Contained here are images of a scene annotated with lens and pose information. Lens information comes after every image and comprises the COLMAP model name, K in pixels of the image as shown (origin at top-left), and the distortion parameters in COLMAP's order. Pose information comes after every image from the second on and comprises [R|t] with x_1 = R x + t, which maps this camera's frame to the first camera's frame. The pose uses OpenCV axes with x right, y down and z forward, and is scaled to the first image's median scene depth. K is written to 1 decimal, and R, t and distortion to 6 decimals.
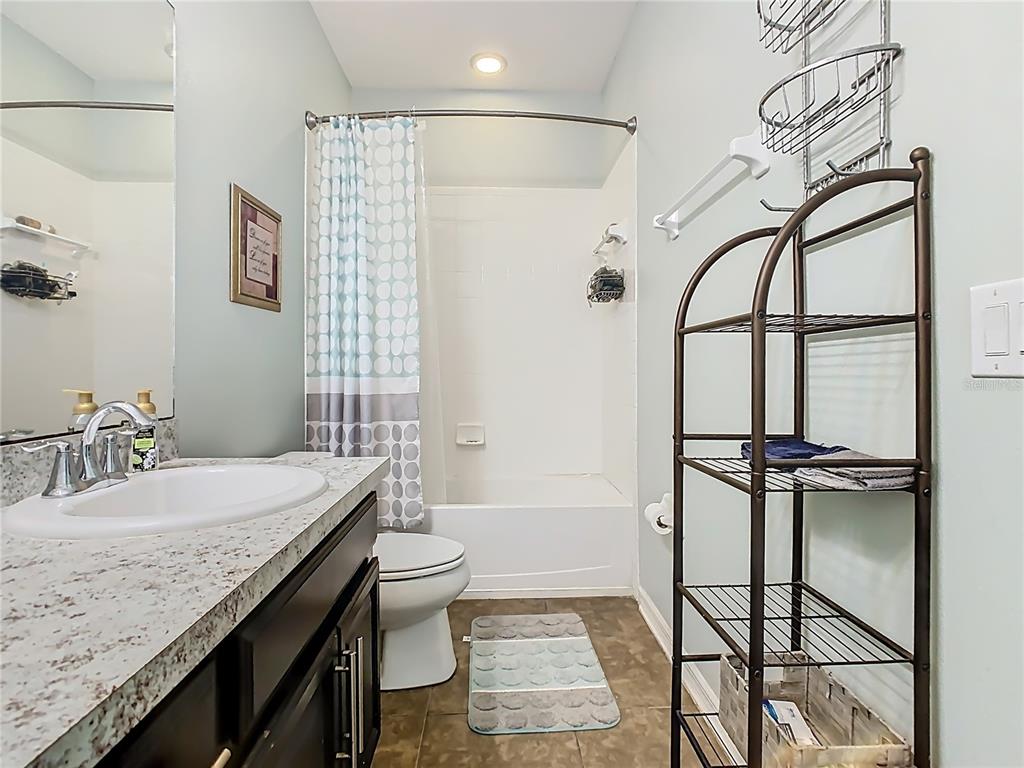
lens RADIAL K [[522.9, 0, 535.9], [0, 522.9, 374.5], [0, 0, 1]] dist [-0.023740, 0.007723]
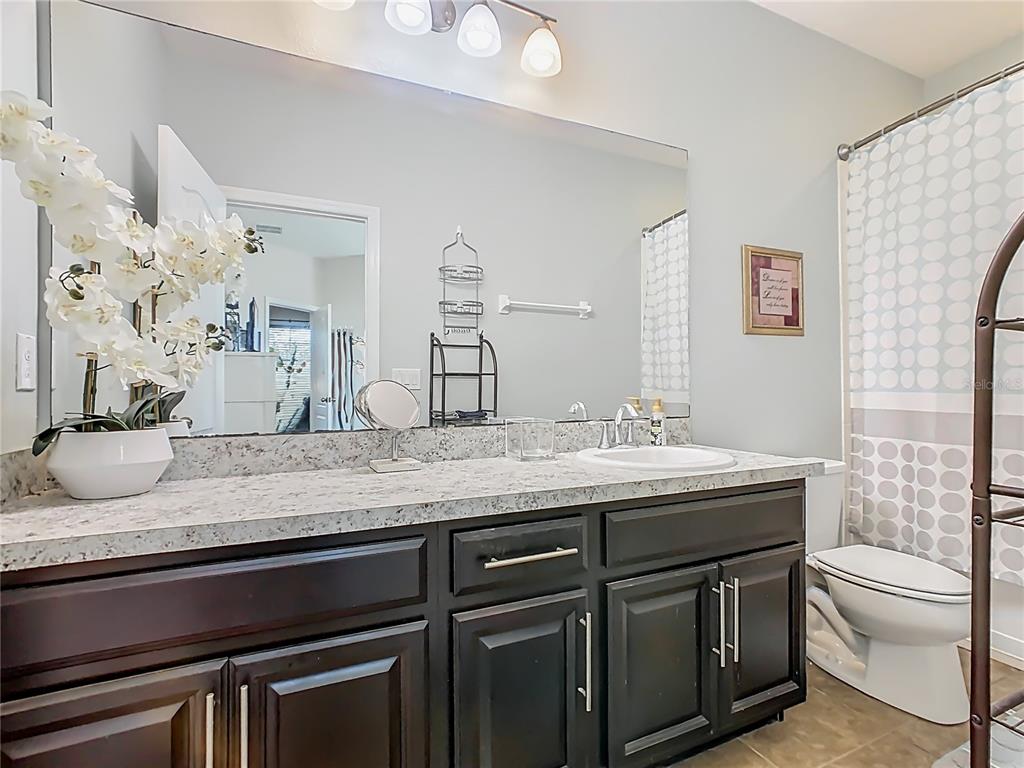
lens RADIAL K [[522.9, 0, 513.4], [0, 522.9, 384.9], [0, 0, 1]] dist [-0.023740, 0.007723]
pose [[0.368392, -0.008657, -0.929630, 0.415064], [-0.002197, 0.999946, -0.010183, 0.003929], [0.929668, 0.005794, 0.368353, -0.037569]]
